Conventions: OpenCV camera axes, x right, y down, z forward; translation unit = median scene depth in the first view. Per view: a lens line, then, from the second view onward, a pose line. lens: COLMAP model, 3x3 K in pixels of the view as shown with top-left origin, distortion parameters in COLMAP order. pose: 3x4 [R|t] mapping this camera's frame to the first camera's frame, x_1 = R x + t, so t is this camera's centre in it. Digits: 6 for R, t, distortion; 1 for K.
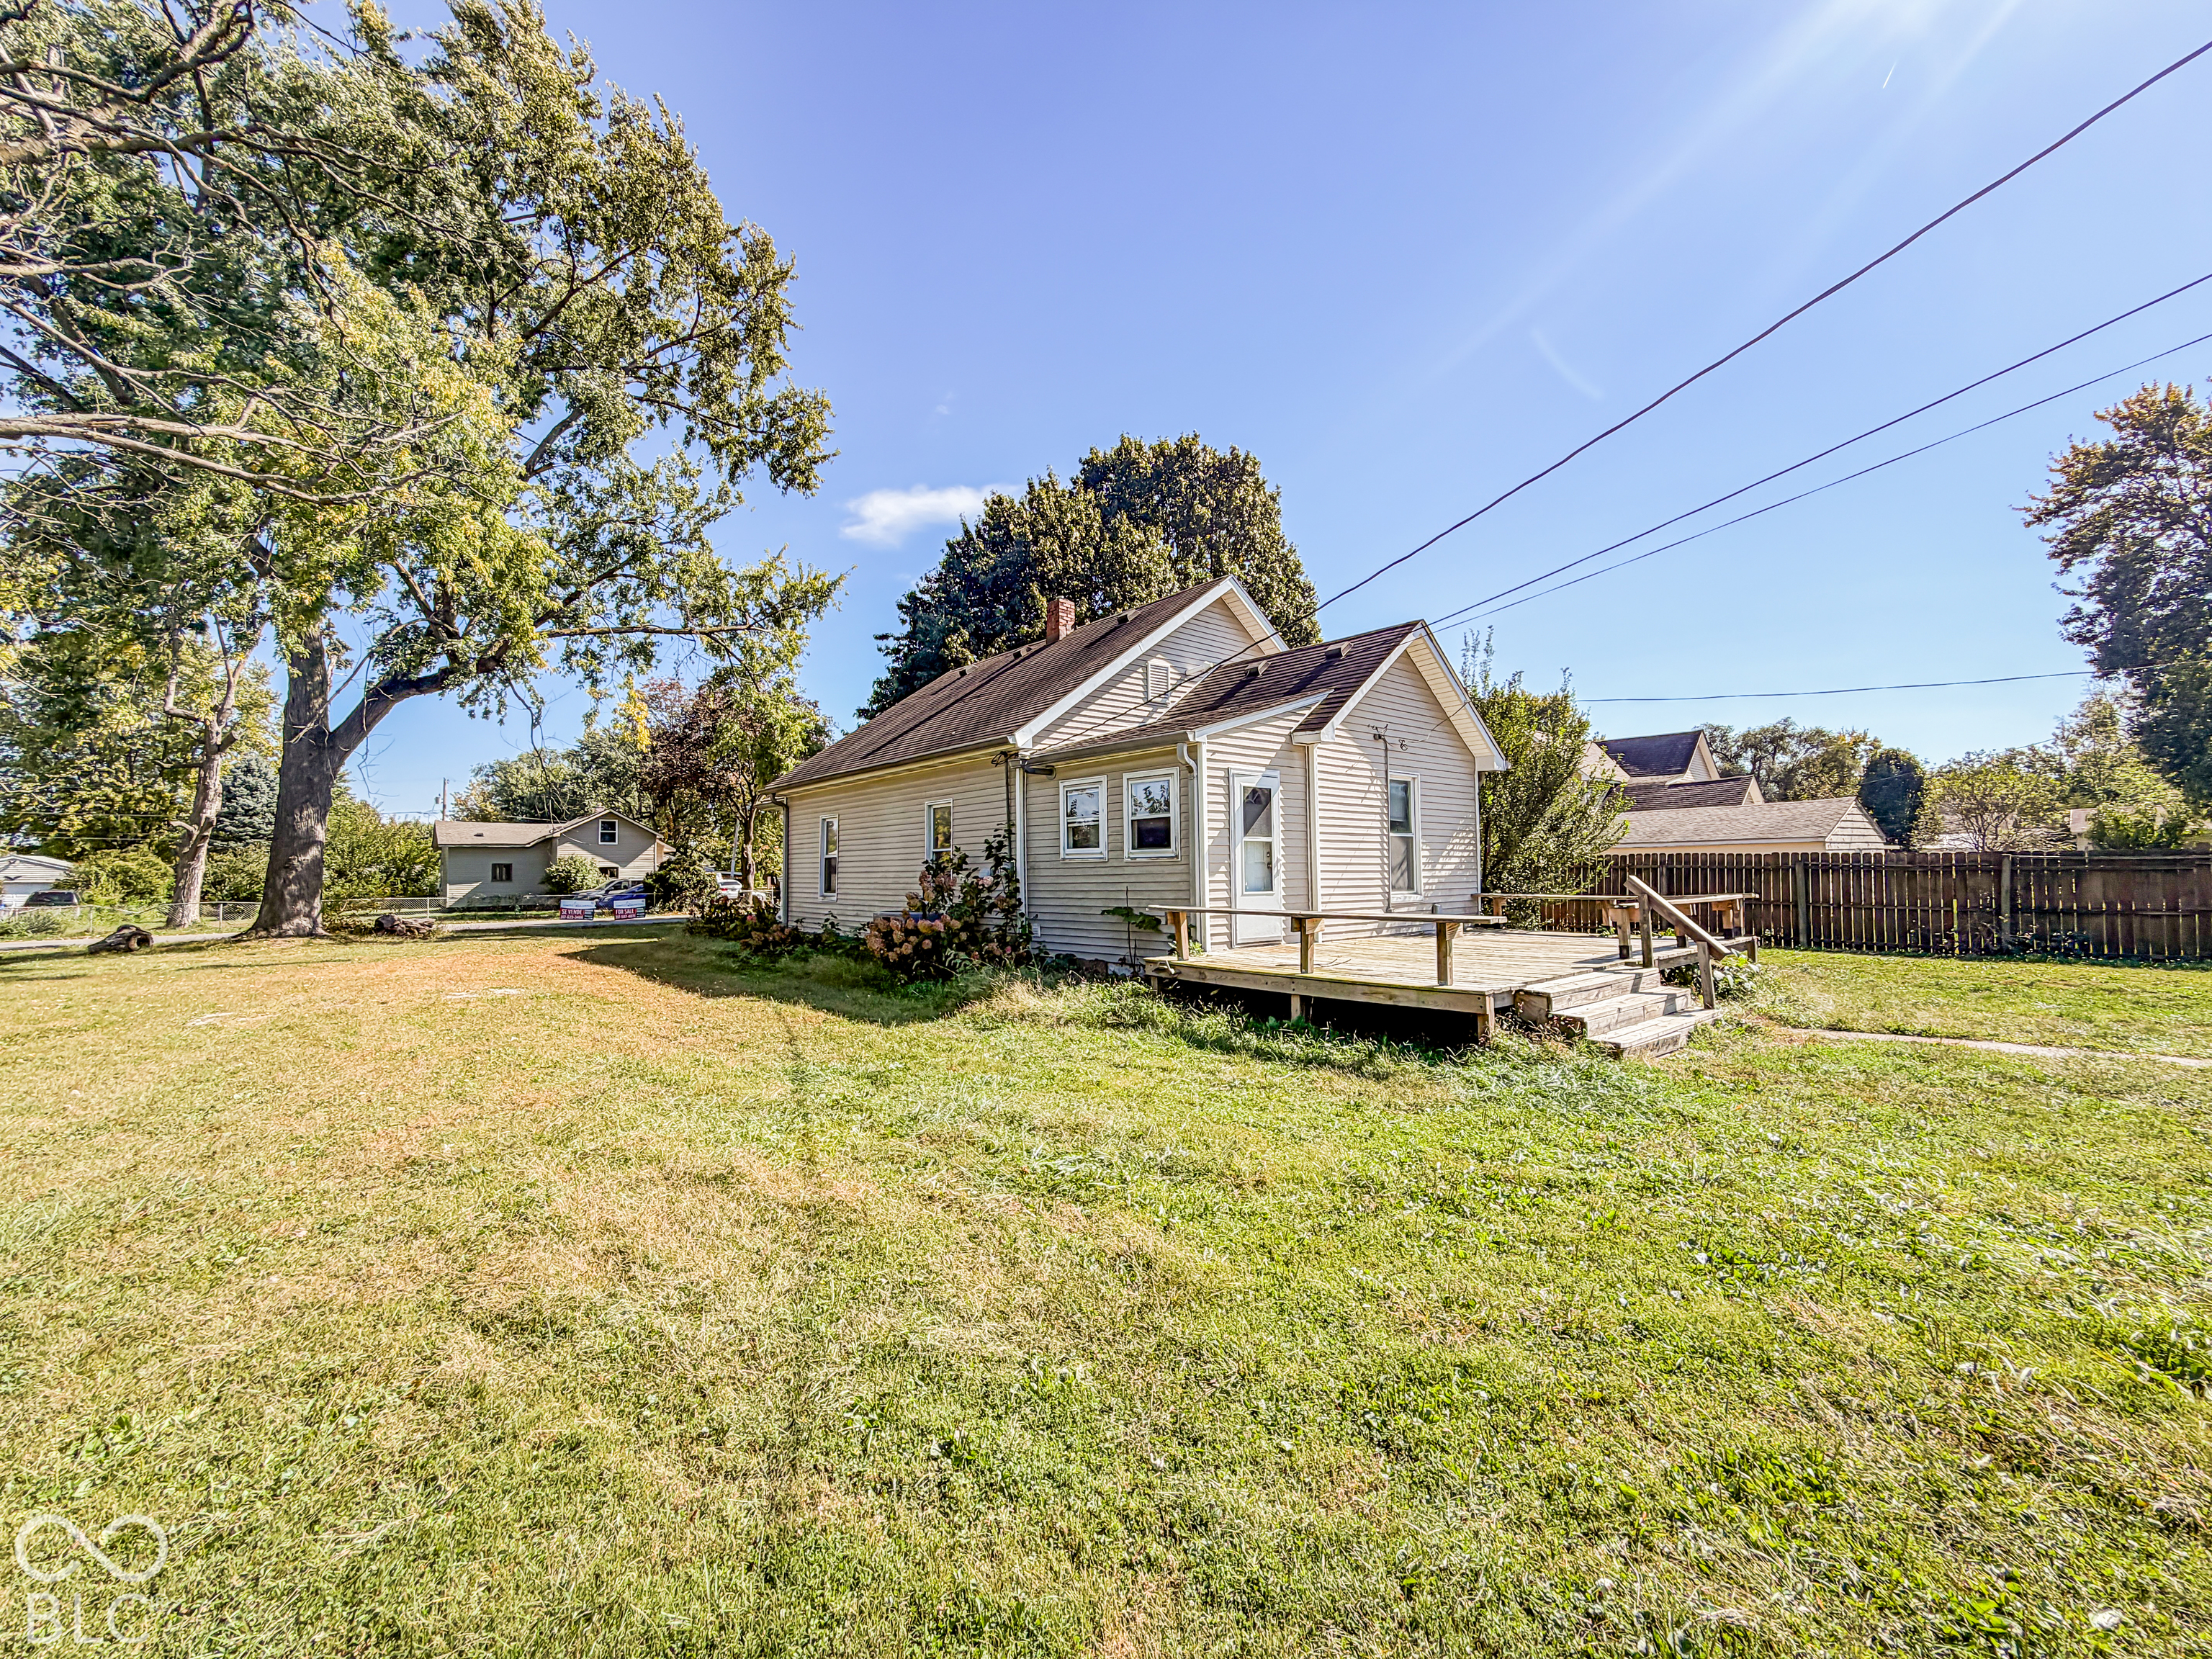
lens RADIAL K [[878.8, 0, 1108.8], [0, 878.8, 838.7], [0, 0, 1]] dist [-0.000403, -0.000055]
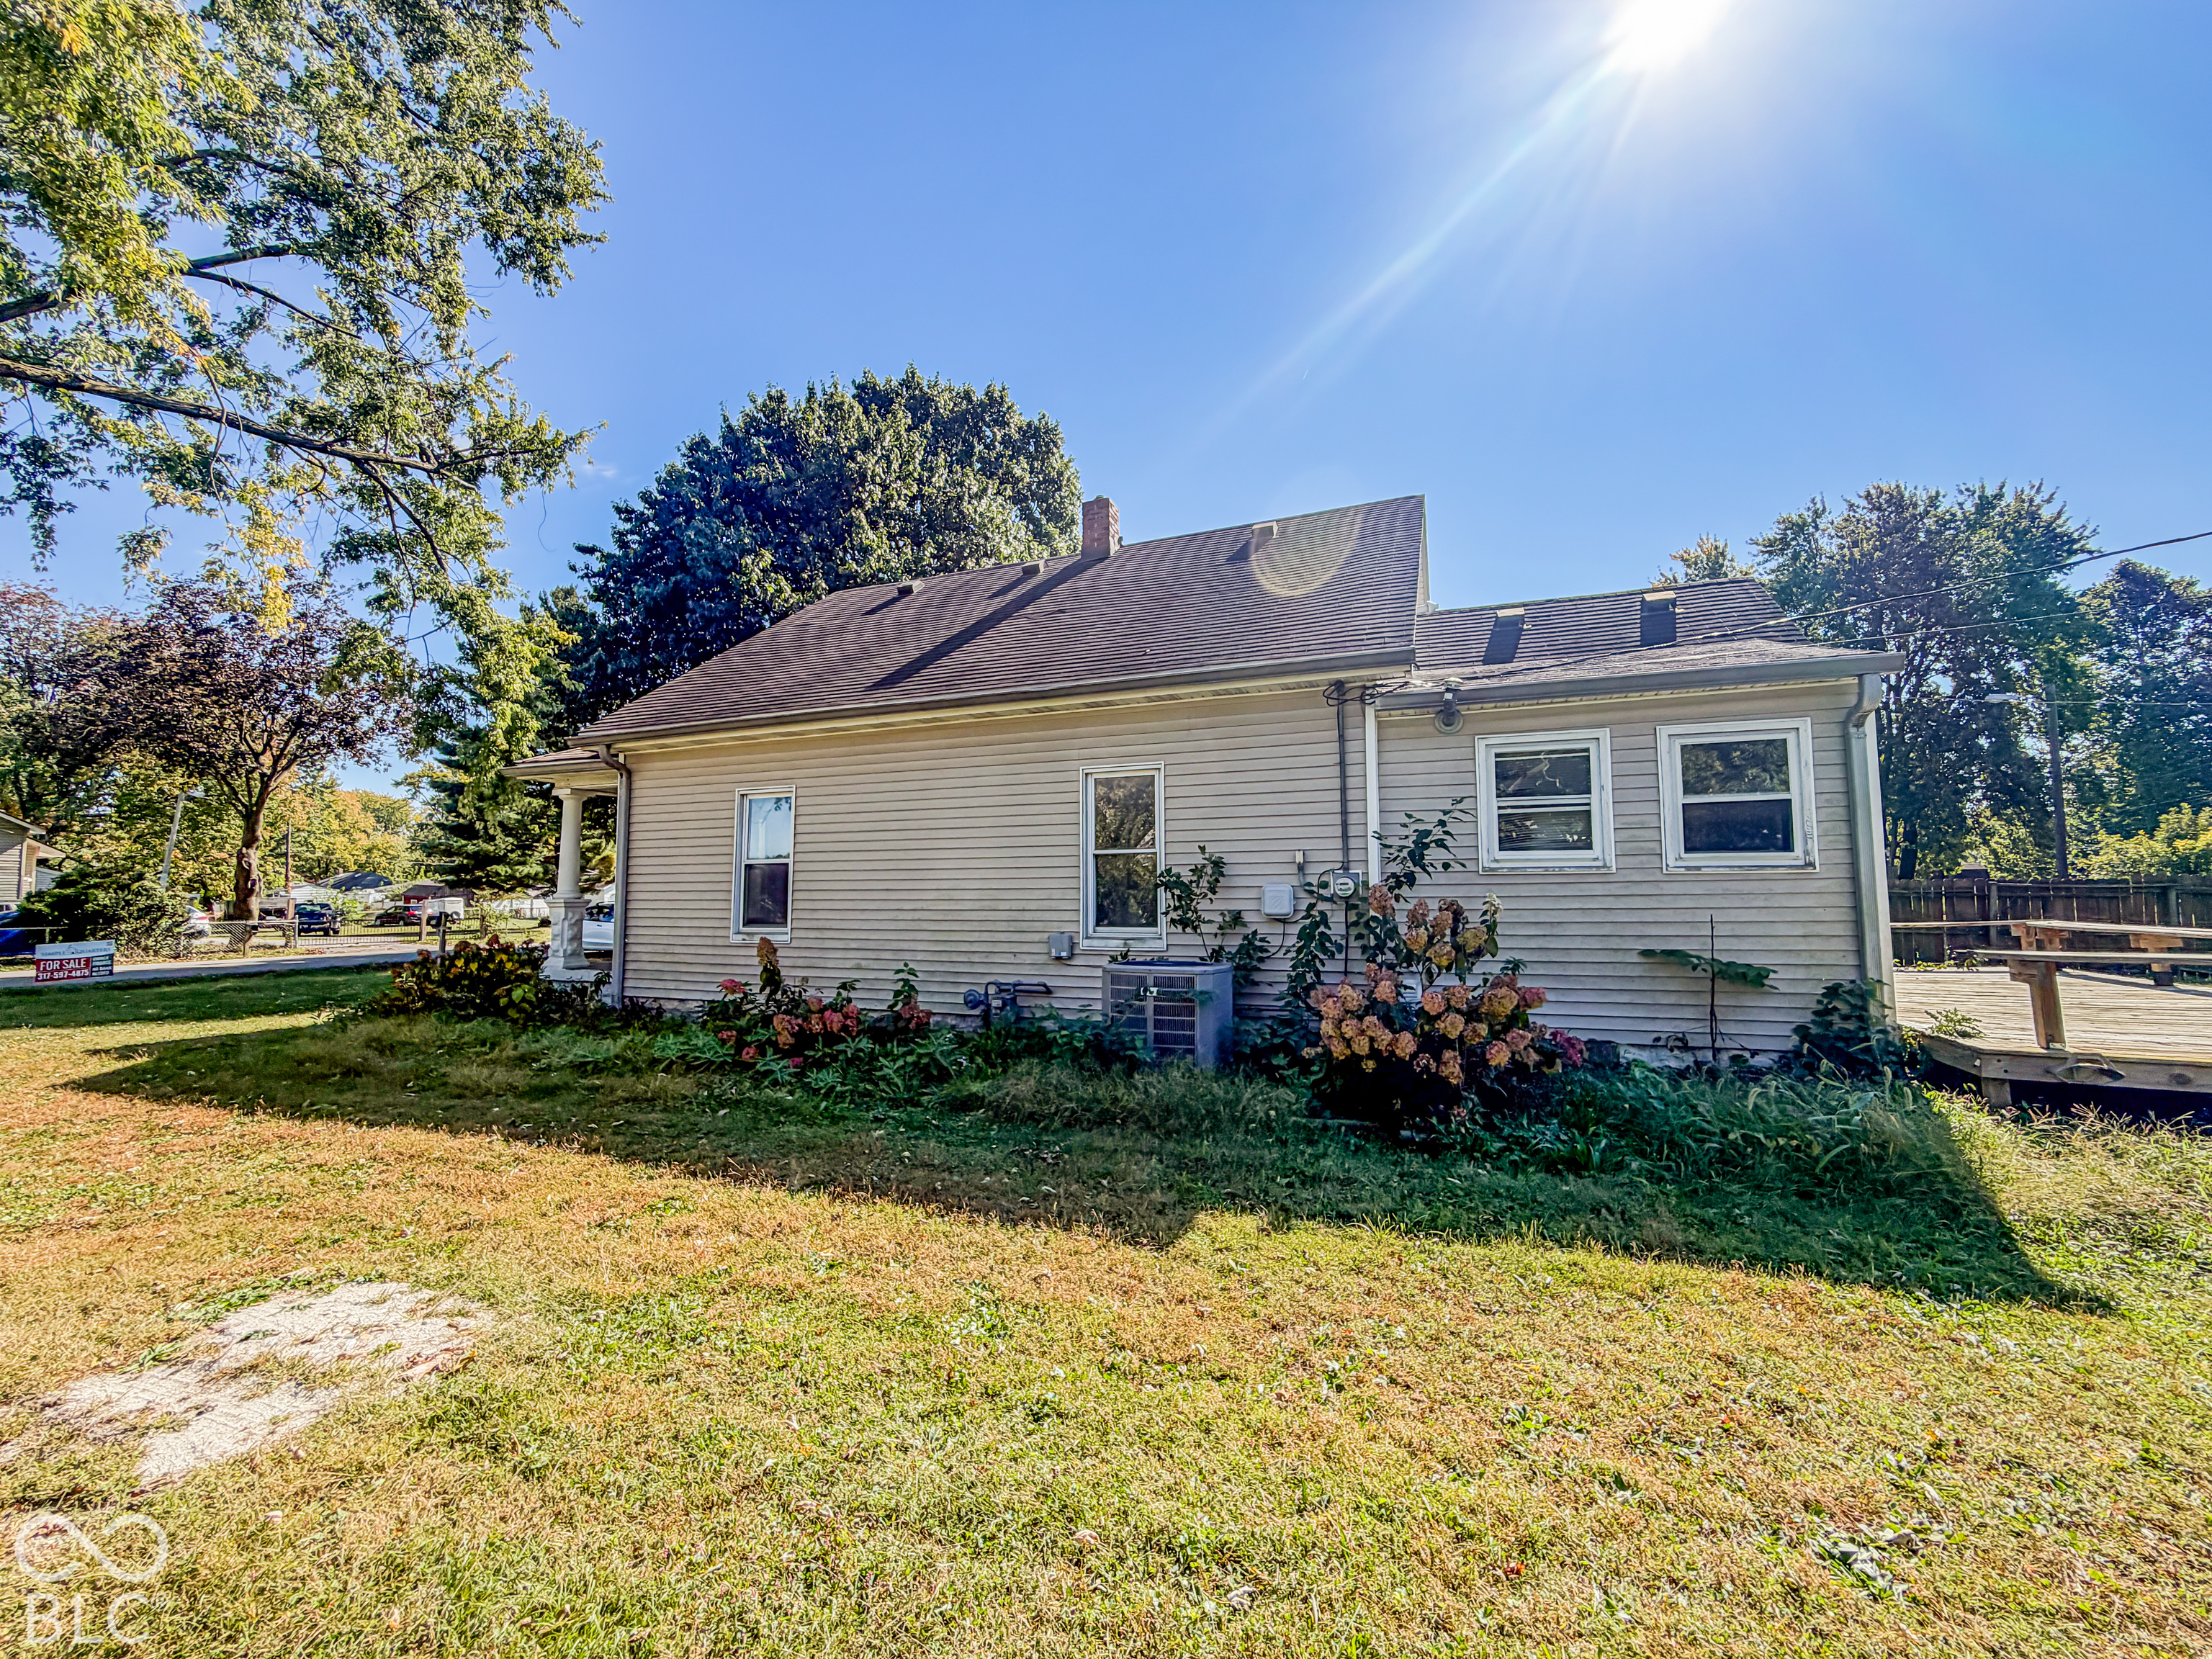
lens RADIAL K [[874.5, 0, 1108.7], [0, 874.5, 834.1], [0, 0, 1]] dist [0.000560, 0.000020]
pose [[0.891301, 0.036026, 0.451978, -0.259234], [-0.020741, 0.999034, -0.038729, 0.013345], [-0.452937, 0.025145, 0.891188, 0.282338]]
